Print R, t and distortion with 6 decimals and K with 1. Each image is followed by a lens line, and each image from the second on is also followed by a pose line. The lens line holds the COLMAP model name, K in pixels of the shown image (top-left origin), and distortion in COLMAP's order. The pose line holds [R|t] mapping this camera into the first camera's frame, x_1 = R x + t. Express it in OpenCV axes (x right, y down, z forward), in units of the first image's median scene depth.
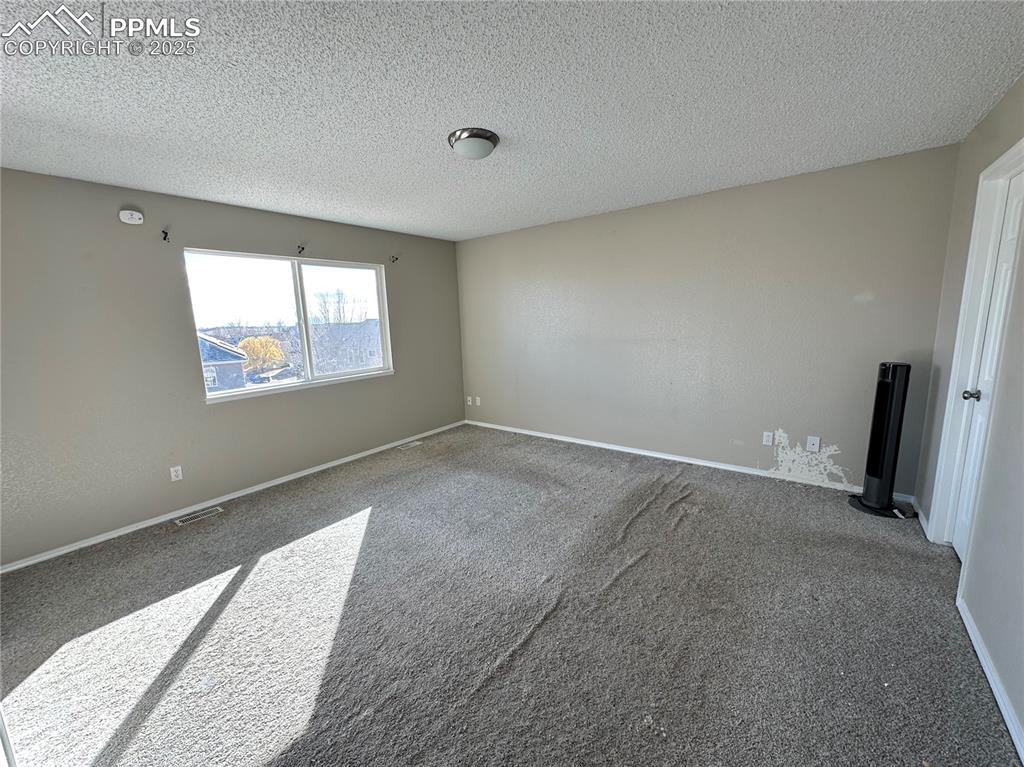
lens RADIAL K [[404.2, 0, 512.0], [0, 404.2, 383.5], [0, 0, 1]] dist [-0.001912, 0.000068]
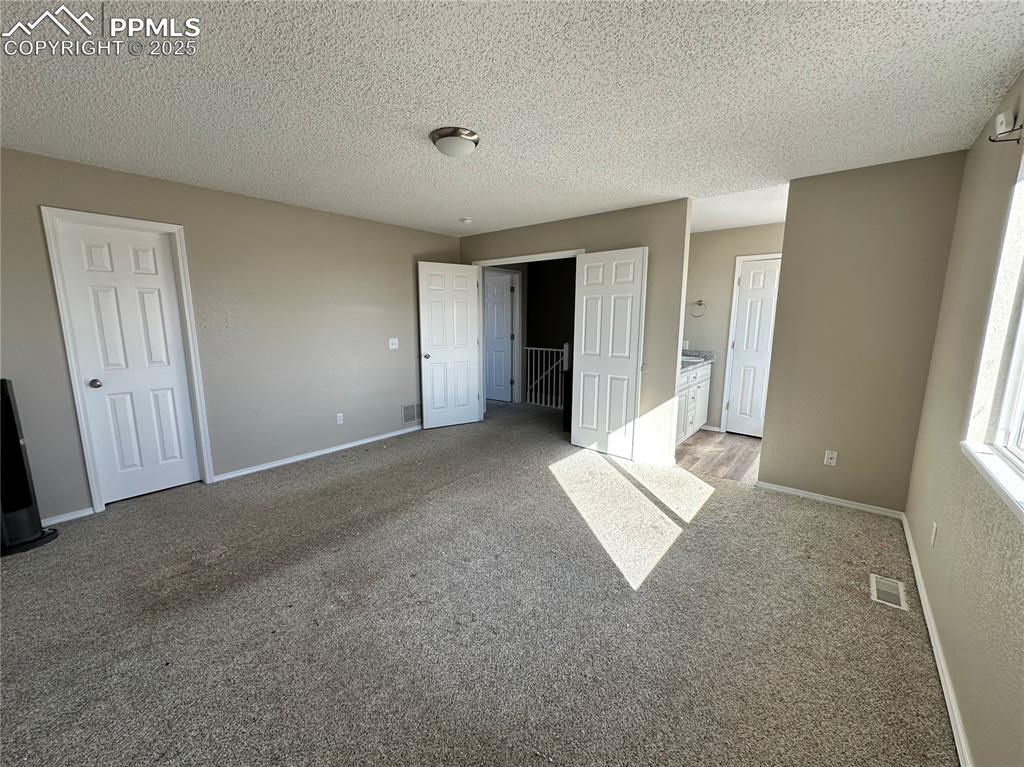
lens RADIAL K [[404.2, 0, 512.0], [0, 404.2, 383.5], [0, 0, 1]] dist [-0.001912, 0.000068]
pose [[-0.998611, 0.026351, 0.045630, -0.251252], [0.039735, 0.945338, 0.323662, -0.320573], [-0.034607, 0.325026, -0.945072, 2.056192]]
